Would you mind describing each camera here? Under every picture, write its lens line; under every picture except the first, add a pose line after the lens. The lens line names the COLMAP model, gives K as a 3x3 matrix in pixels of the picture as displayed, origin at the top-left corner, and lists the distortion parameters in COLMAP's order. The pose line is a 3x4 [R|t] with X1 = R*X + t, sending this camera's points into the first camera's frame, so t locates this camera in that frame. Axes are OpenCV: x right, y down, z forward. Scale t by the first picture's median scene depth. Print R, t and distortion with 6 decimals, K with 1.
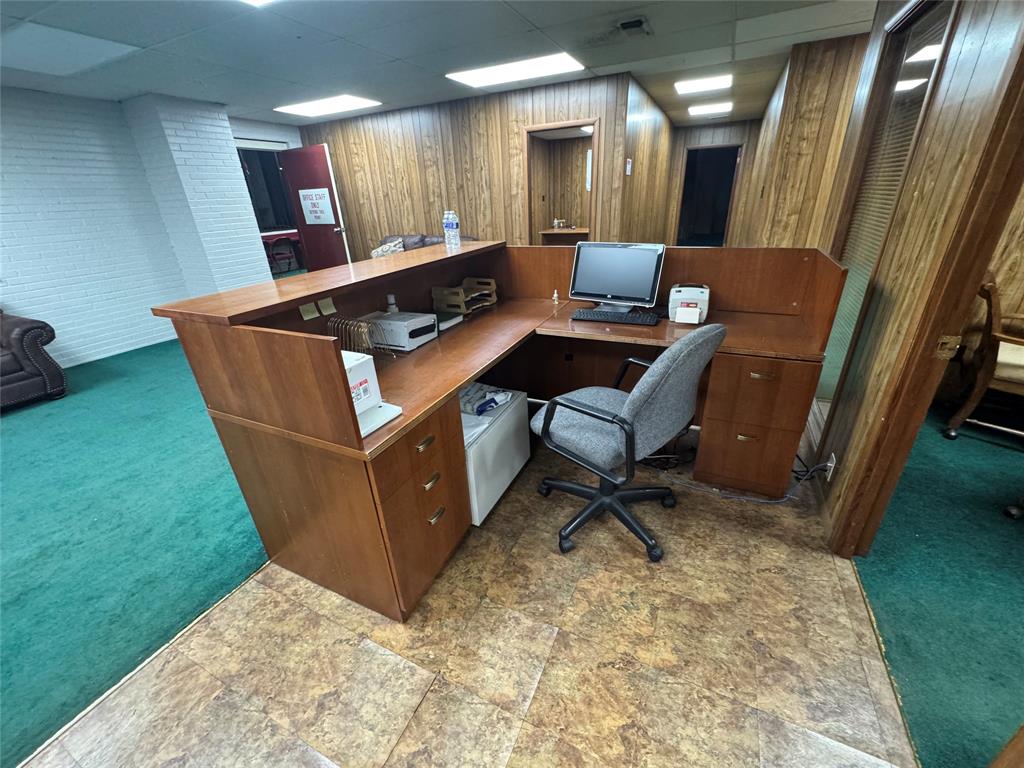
lens RADIAL K [[409.5, 0, 512.0], [0, 409.5, 383.3], [0, 0, 1]] dist [-0.003196, -0.000200]
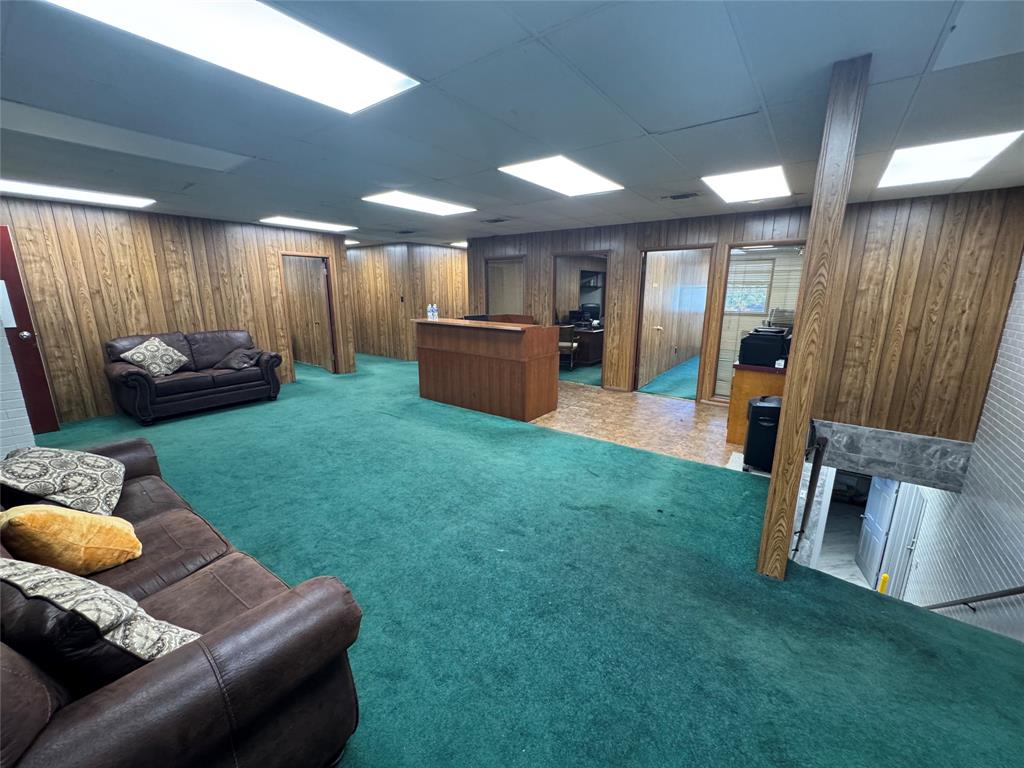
lens RADIAL K [[409.5, 0, 511.8], [0, 409.5, 383.7], [0, 0, 1]] dist [-0.003196, -0.000200]
pose [[0.201546, -0.172033, 0.964253, -1.076604], [0.400900, 0.912706, 0.079042, -0.015003], [-0.893677, 0.370639, 0.252920, 0.106854]]
